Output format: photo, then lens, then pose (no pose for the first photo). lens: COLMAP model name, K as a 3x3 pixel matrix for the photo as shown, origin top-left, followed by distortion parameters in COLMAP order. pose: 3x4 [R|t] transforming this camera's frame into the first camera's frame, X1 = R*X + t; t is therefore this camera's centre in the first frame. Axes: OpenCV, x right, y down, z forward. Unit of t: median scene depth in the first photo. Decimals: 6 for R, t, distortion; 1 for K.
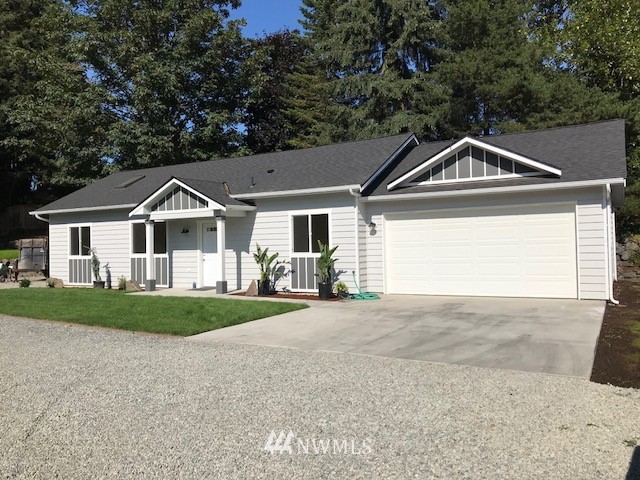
lens RADIAL K [[525.9, 0, 317.8], [0, 525.9, 240.5], [0, 0, 1]] dist [0.013469, -0.017637]
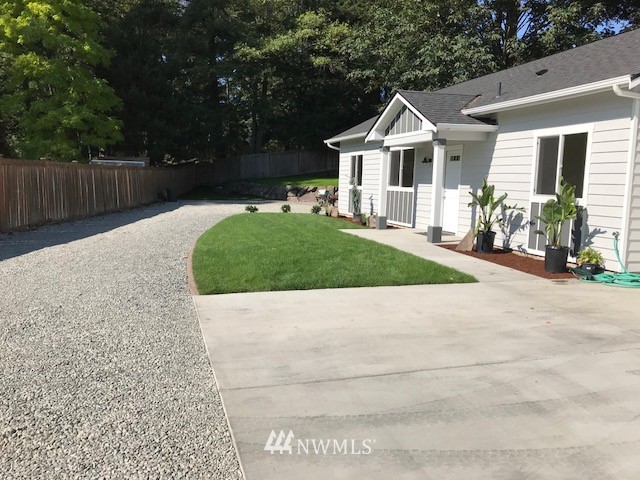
lens RADIAL K [[525.9, 0, 319.7], [0, 525.9, 240.1], [0, 0, 1]] dist [0.013469, -0.017637]
pose [[0.669760, 0.123410, -0.732251, 0.260728], [-0.034710, 0.990219, 0.135139, -0.000332], [0.741766, -0.065094, 0.667492, 0.354079]]
